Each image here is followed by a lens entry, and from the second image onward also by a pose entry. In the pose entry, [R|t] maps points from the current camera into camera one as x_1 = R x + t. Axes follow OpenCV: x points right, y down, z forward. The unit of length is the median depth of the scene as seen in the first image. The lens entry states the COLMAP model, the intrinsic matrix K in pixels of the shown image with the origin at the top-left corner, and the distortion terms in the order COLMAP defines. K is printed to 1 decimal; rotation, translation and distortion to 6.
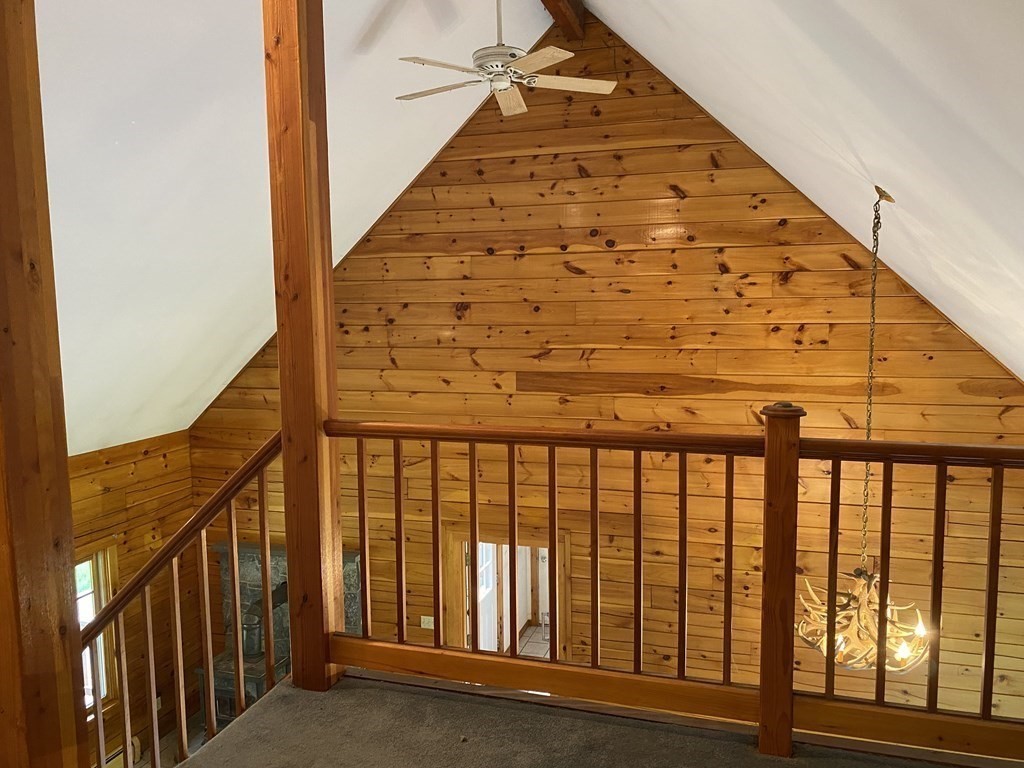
lens RADIAL K [[775.2, 0, 512.0], [0, 775.2, 384.0], [0, 0, 1]] dist [0.106419, -0.234264]
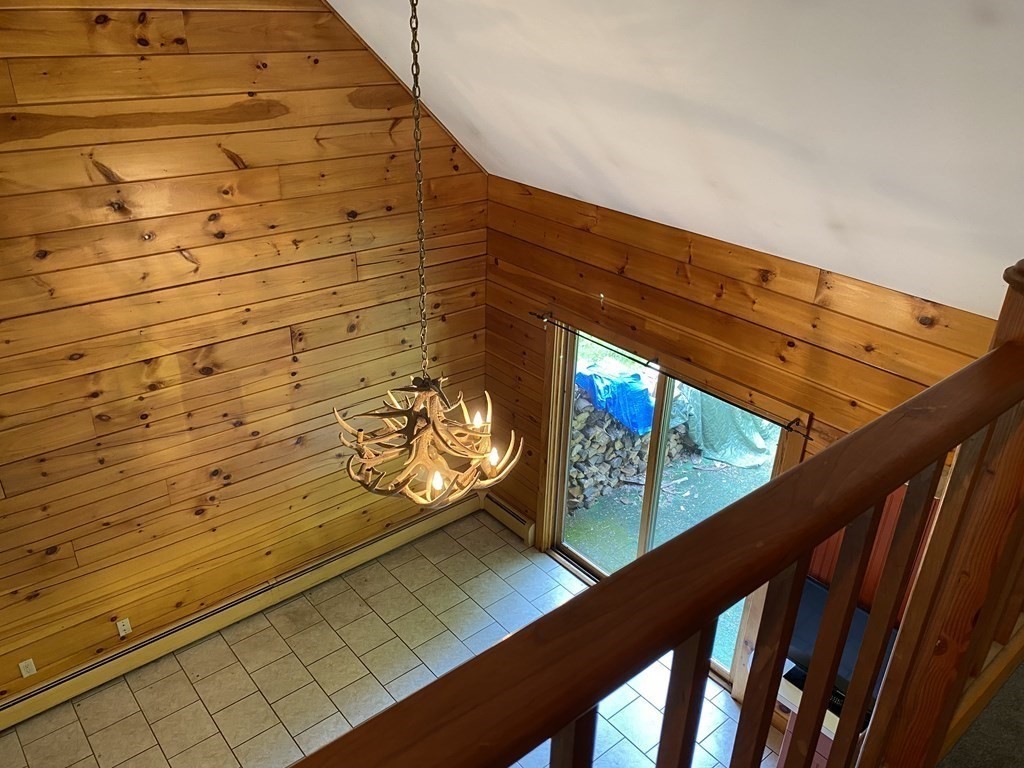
lens RADIAL K [[778.6, 0, 507.8], [0, 778.6, 385.8], [0, 0, 1]] dist [0.028472, -0.042614]
pose [[0.550801, -0.353586, 0.756039, -0.048548], [0.050737, 0.918340, 0.392527, -0.029712], [-0.833093, -0.177845, 0.523762, 0.351147]]
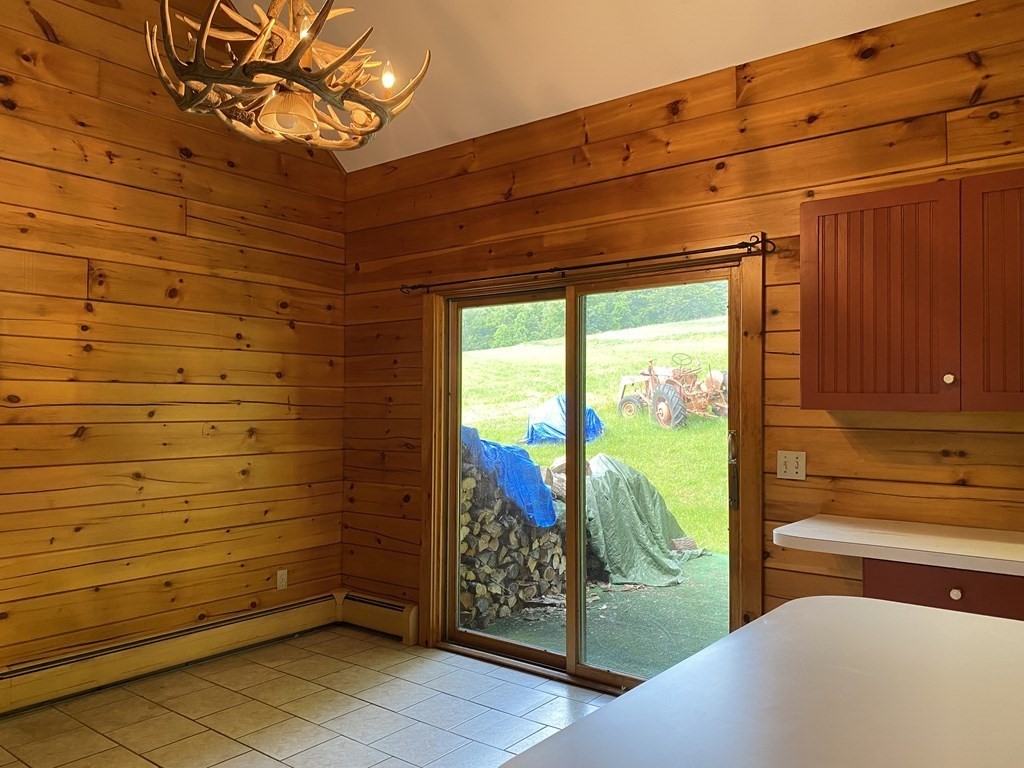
lens RADIAL K [[790.5, 0, 497.3], [0, 790.5, 383.3], [0, 0, 1]] dist [0.000594, -0.000103]
pose [[0.376774, 0.037122, 0.925561, 0.006240], [0.082821, 0.993845, -0.073576, 0.370568], [-0.922595, 0.104377, 0.371380, 0.450563]]
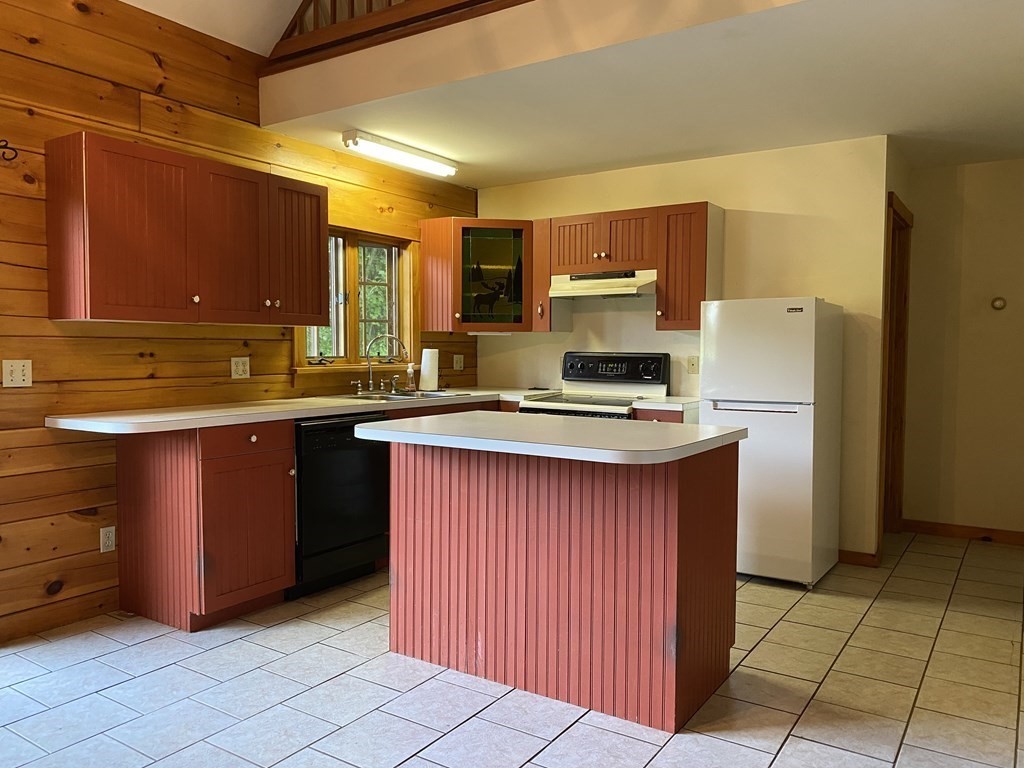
lens RADIAL K [[778.6, 0, 507.8], [0, 778.6, 385.8], [0, 0, 1]] dist [0.028472, -0.042614]
pose [[-0.955844, -0.006573, 0.293800, 0.085086], [0.037256, 0.988973, 0.143334, 0.347066], [-0.291502, 0.147950, -0.945059, 0.866394]]
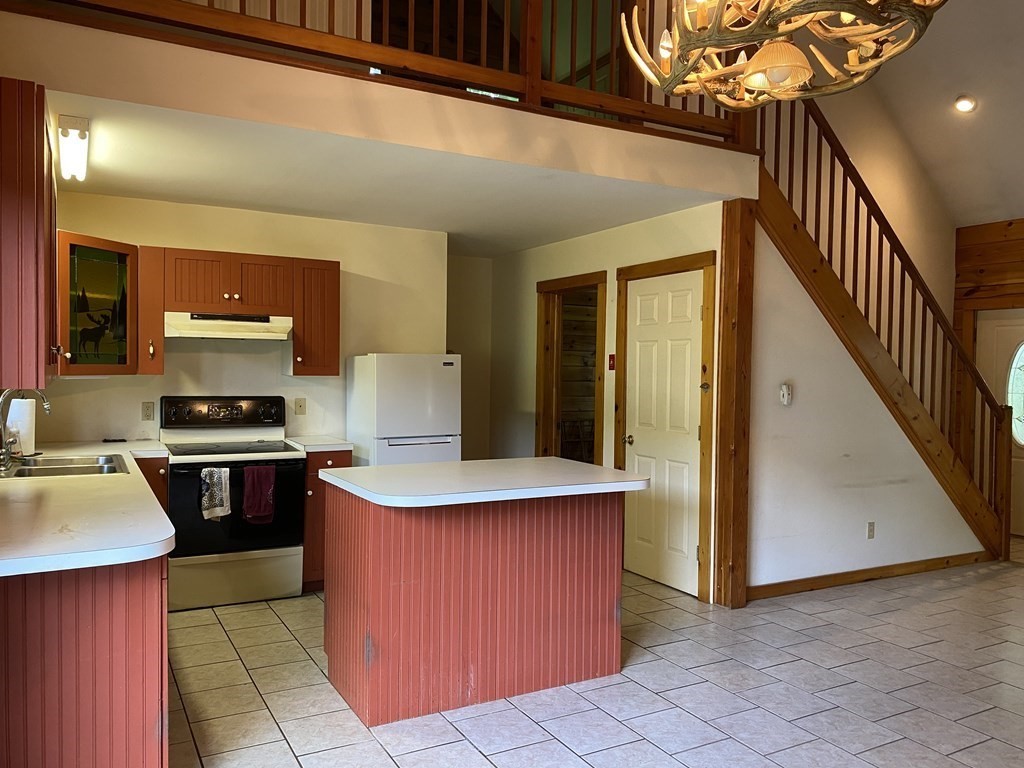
lens RADIAL K [[782.9, 0, 500.6], [0, 782.9, 388.3], [0, 0, 1]] dist [0.029725, -0.035202]
pose [[-0.701428, 0.020197, -0.712454, 0.593284], [-0.078947, 0.991246, 0.105825, 0.319630], [0.708354, 0.130475, -0.693693, 0.804868]]
